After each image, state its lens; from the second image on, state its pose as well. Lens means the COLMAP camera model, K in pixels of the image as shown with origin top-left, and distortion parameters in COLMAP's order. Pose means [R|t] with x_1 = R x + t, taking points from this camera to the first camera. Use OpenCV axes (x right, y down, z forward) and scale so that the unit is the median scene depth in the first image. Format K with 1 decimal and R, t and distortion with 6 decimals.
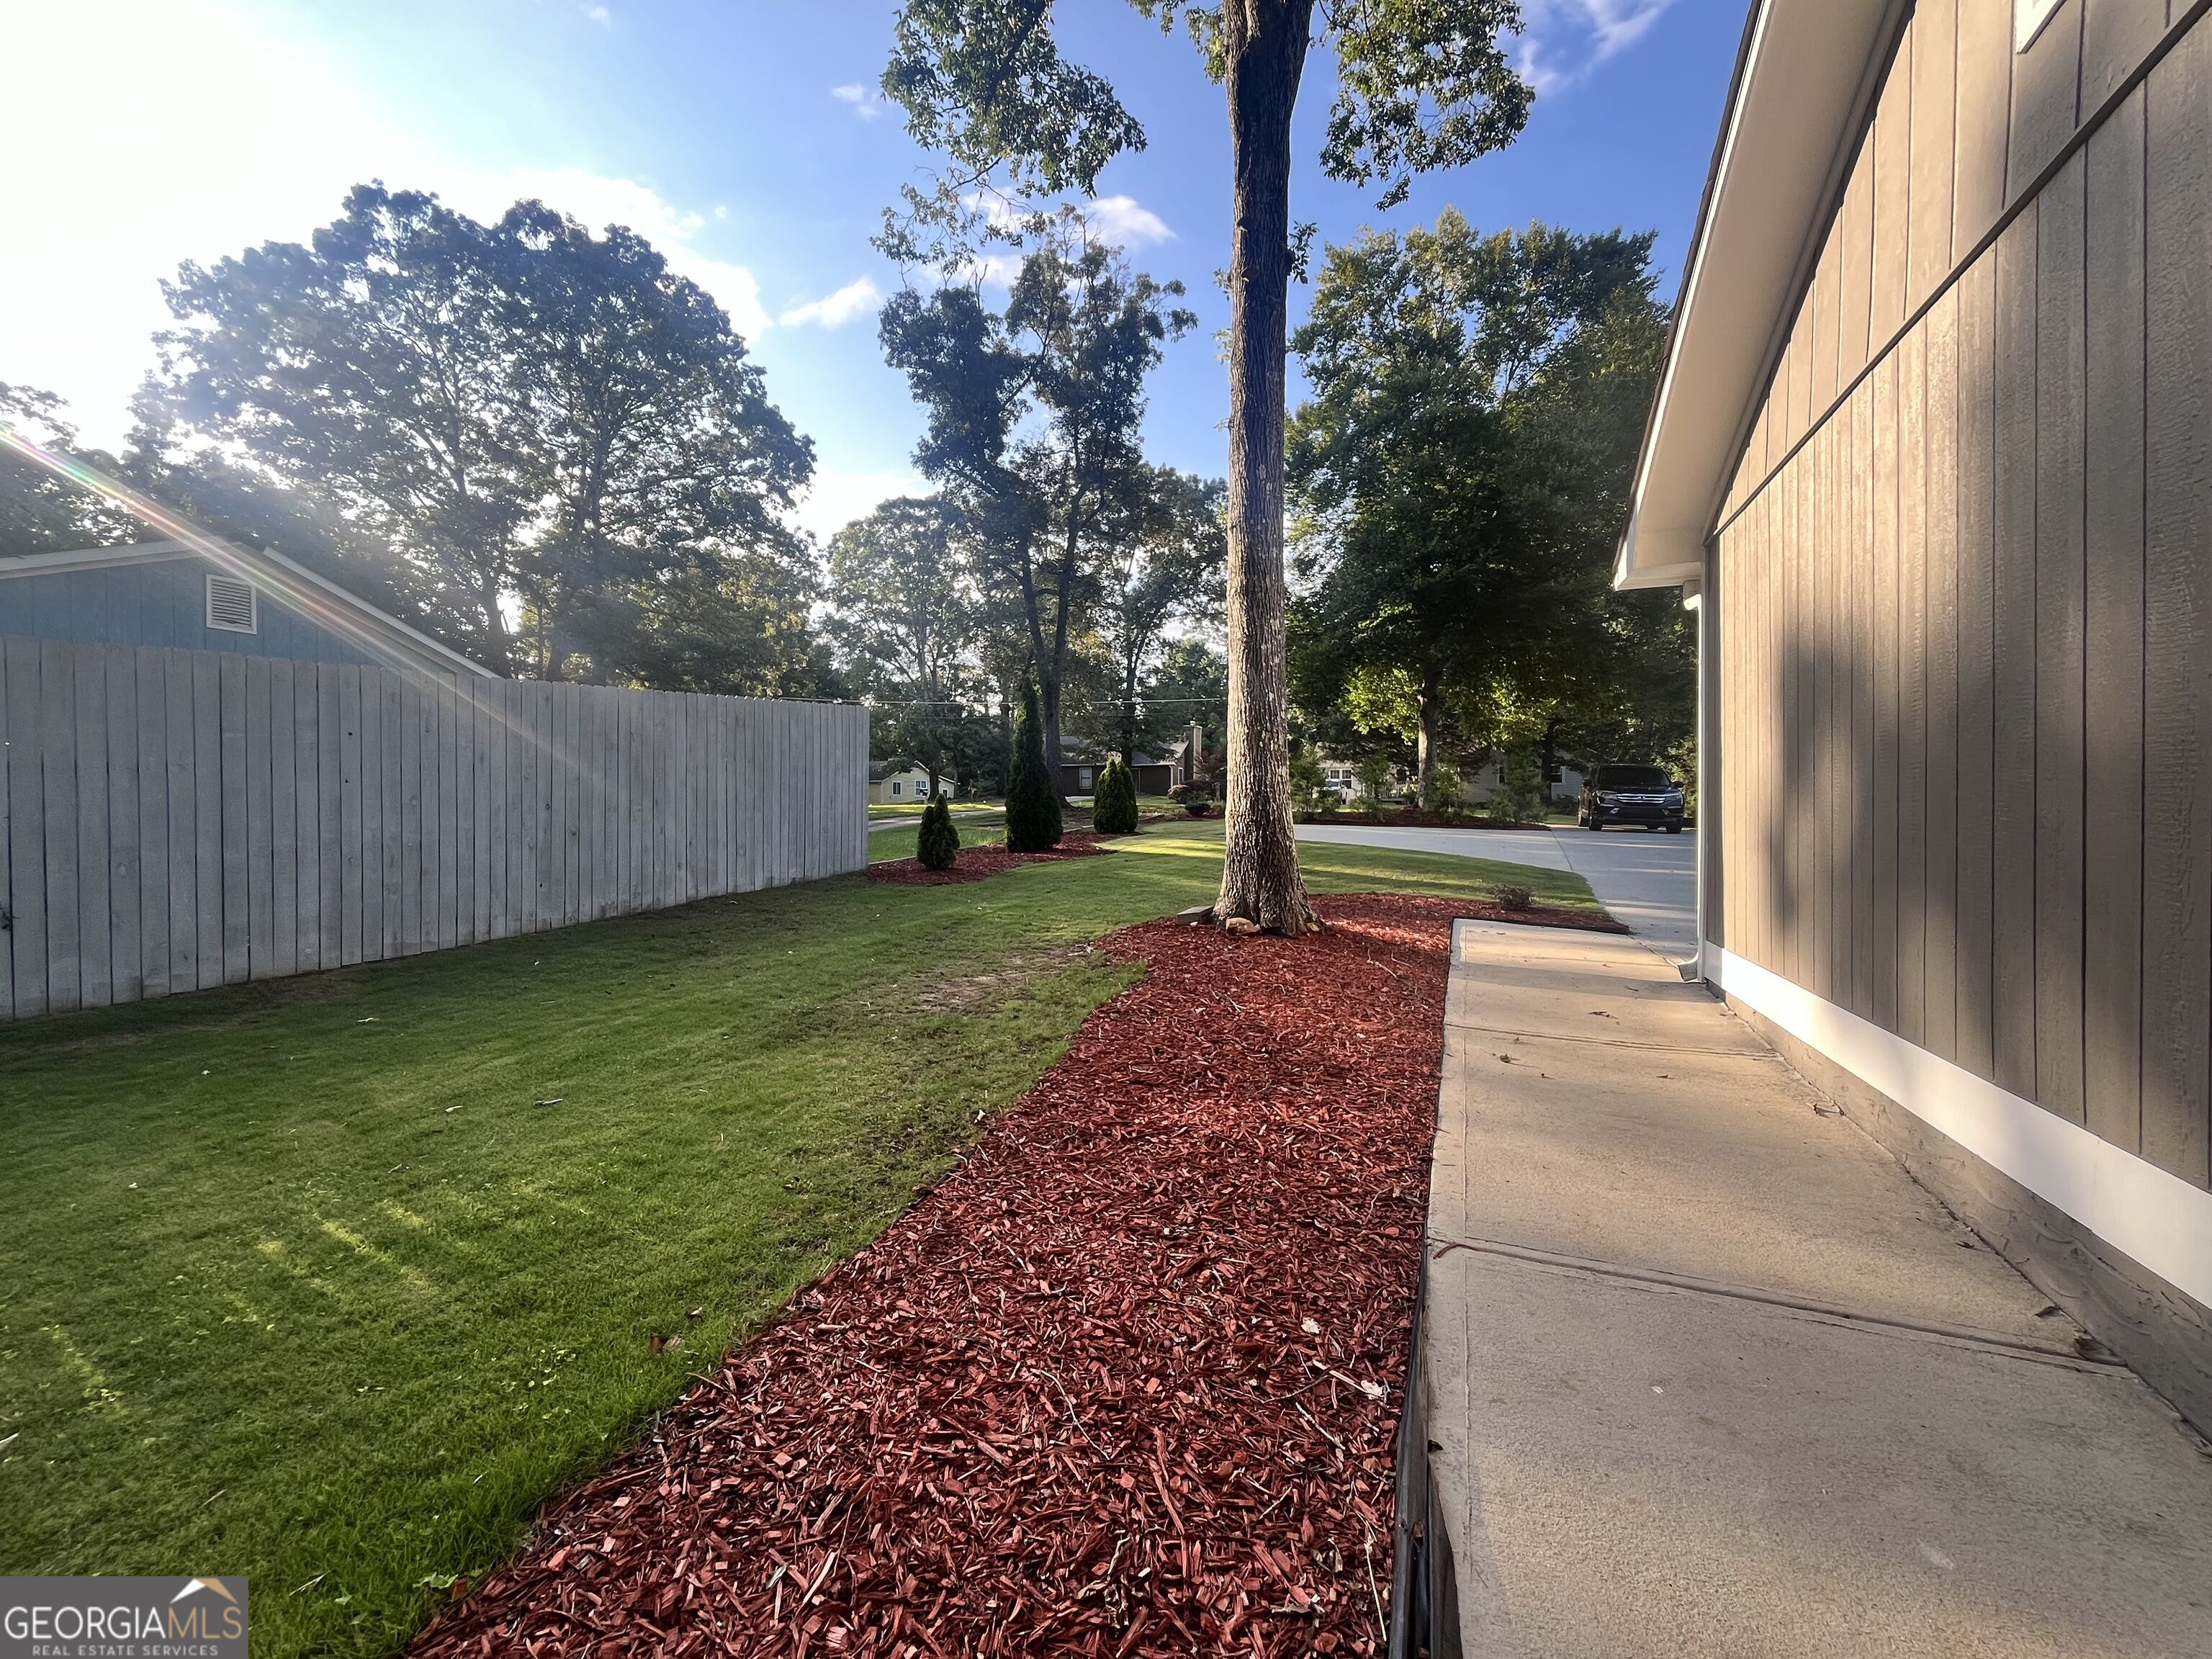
lens RADIAL K [[890.2, 0, 1110.8], [0, 890.2, 826.5], [0, 0, 1]] dist [-0.001055, -0.000269]
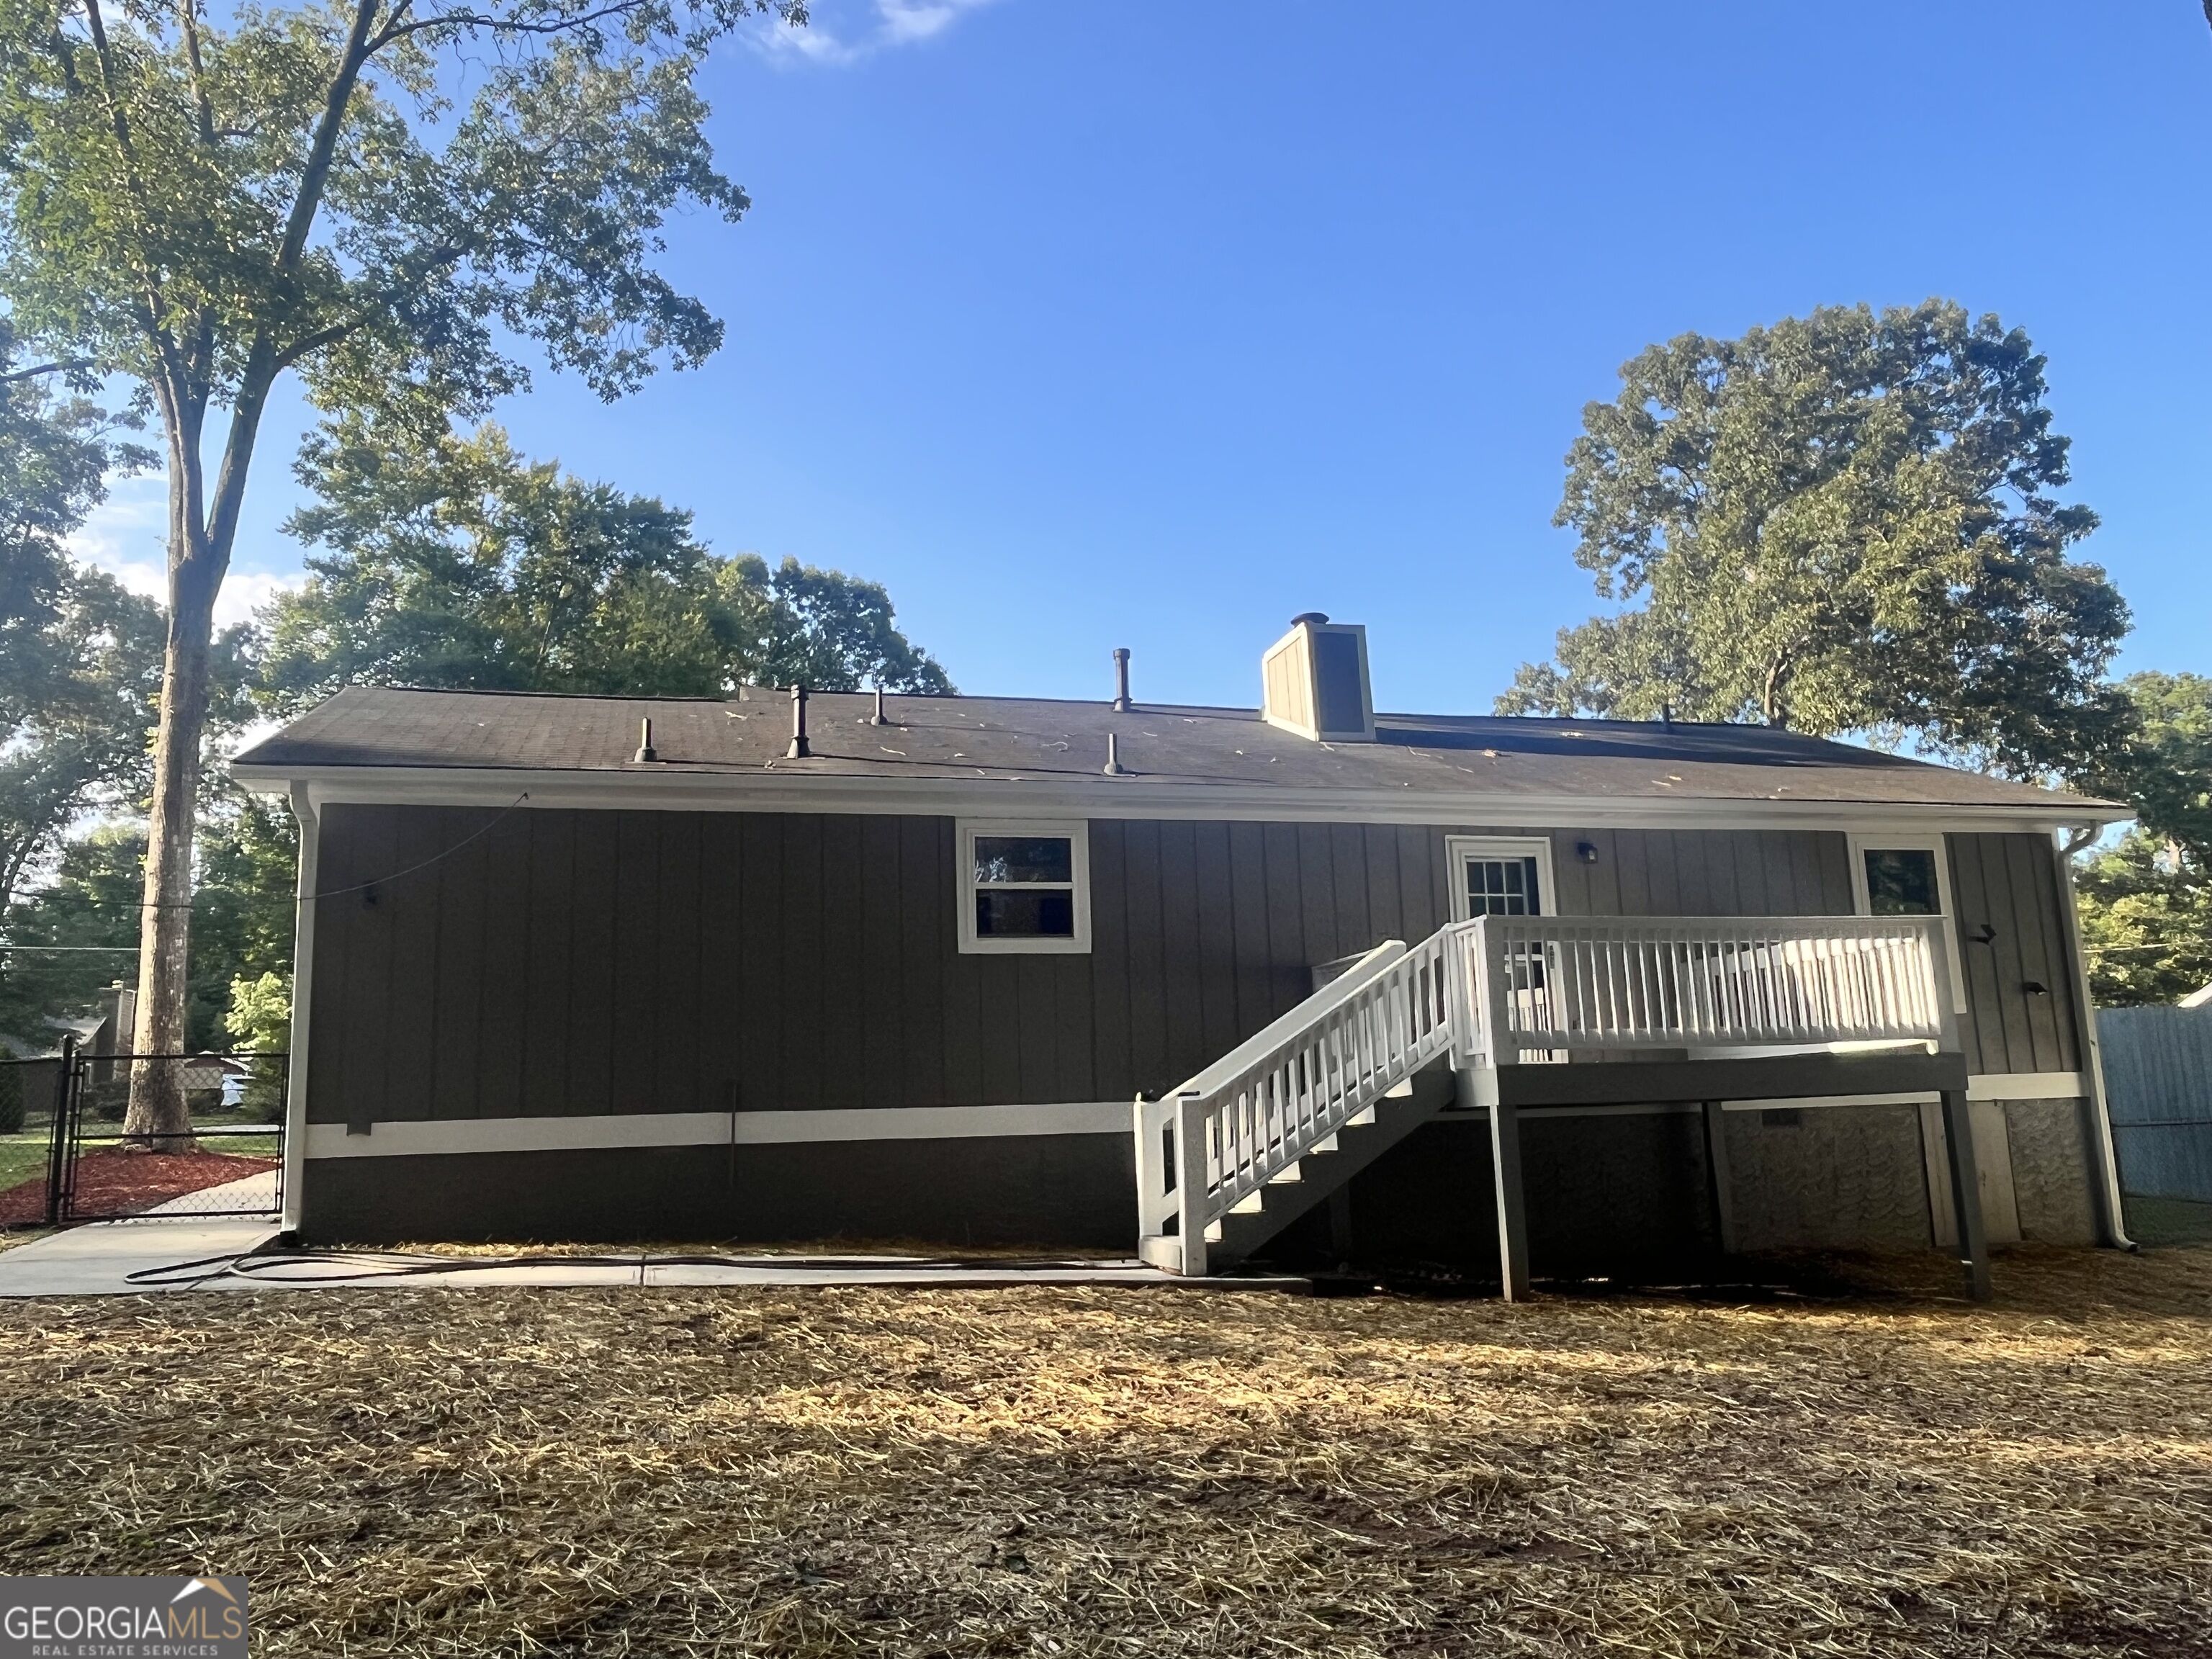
lens RADIAL K [[1666.5, 0, 1106.0], [0, 1666.5, 829.5], [0, 0, 1]] dist [0.008043, 0.000762]
pose [[0.812579, 0.079973, 0.577339, -0.046690], [0.042026, 0.979925, -0.194889, 0.050295], [-0.581334, 0.182626, 0.792905, -0.551300]]
